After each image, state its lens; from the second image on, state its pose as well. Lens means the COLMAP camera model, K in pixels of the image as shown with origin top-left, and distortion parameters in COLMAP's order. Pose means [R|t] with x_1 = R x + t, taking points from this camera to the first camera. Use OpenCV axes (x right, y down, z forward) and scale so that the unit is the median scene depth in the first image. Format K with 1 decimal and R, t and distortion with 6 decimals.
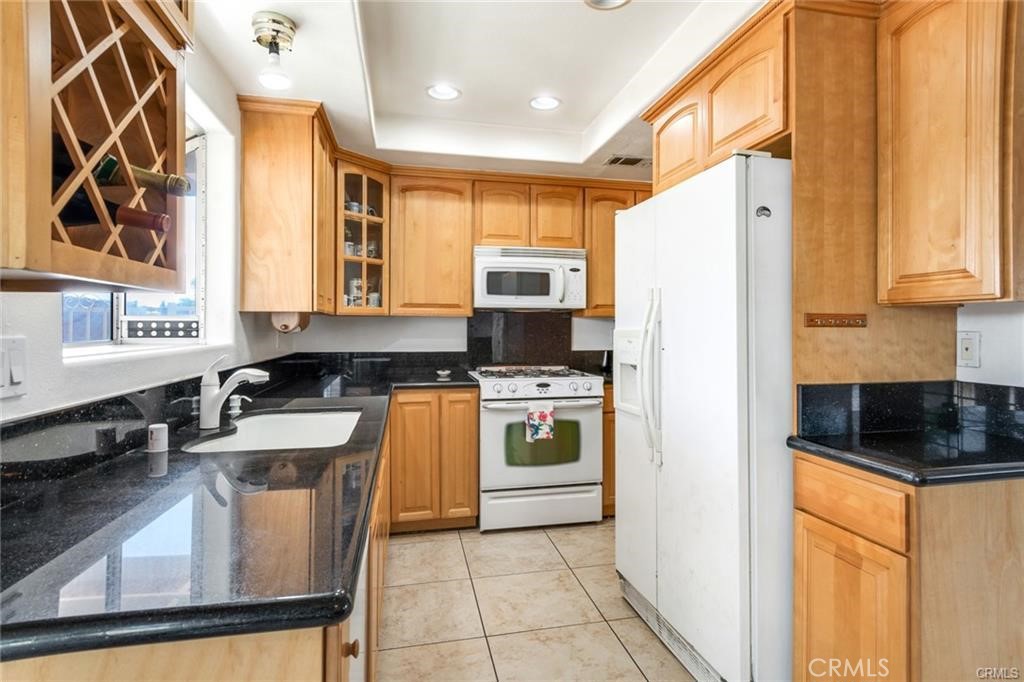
lens RADIAL K [[543.5, 0, 514.6], [0, 543.5, 330.8], [0, 0, 1]] dist [0.001569, -0.005903]
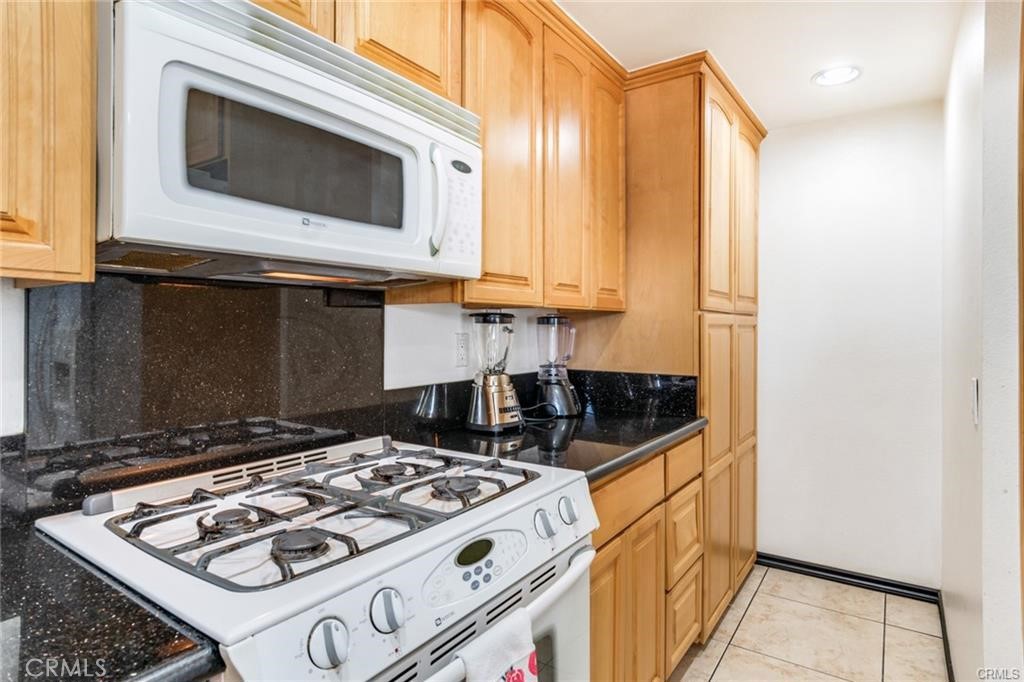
lens RADIAL K [[543.5, 0, 522.9], [0, 543.5, 335.7], [0, 0, 1]] dist [0.001569, -0.005903]
pose [[0.707479, -0.010750, 0.706652, -0.121156], [0.004350, 0.999932, 0.010857, -0.007973], [-0.706721, -0.004607, 0.707478, 0.809732]]
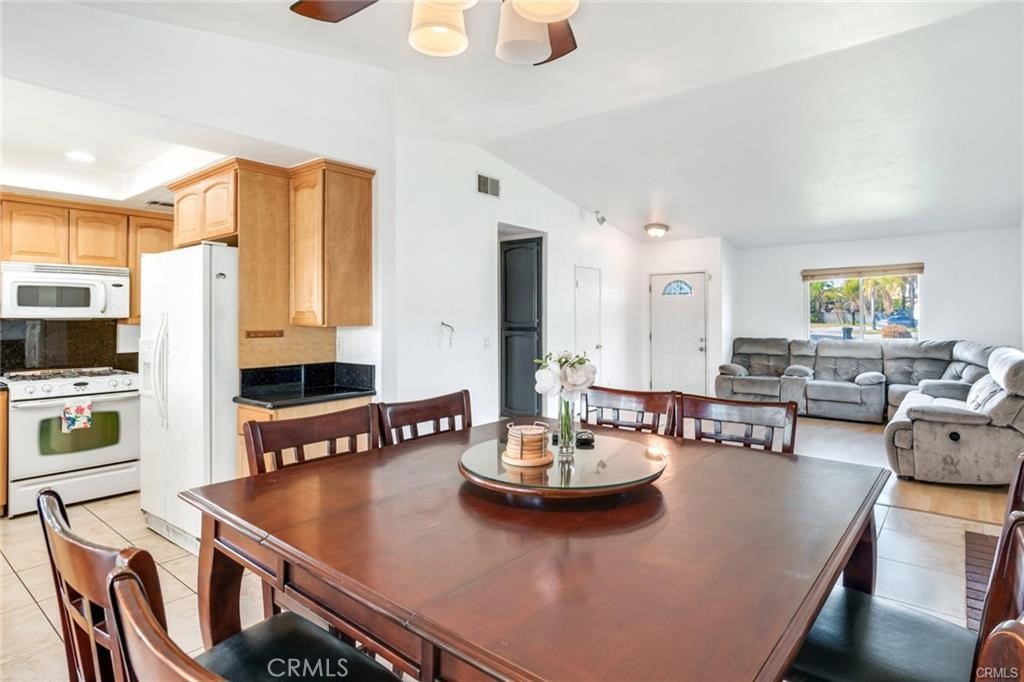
lens RADIAL K [[543.5, 0, 526.9], [0, 543.5, 313.9], [0, 0, 1]] dist [0.001569, -0.005903]
pose [[0.763960, 0.000424, 0.645263, 0.031879], [0.009772, 0.999878, -0.012227, -0.029642], [-0.645189, 0.015646, 0.763863, -0.545890]]
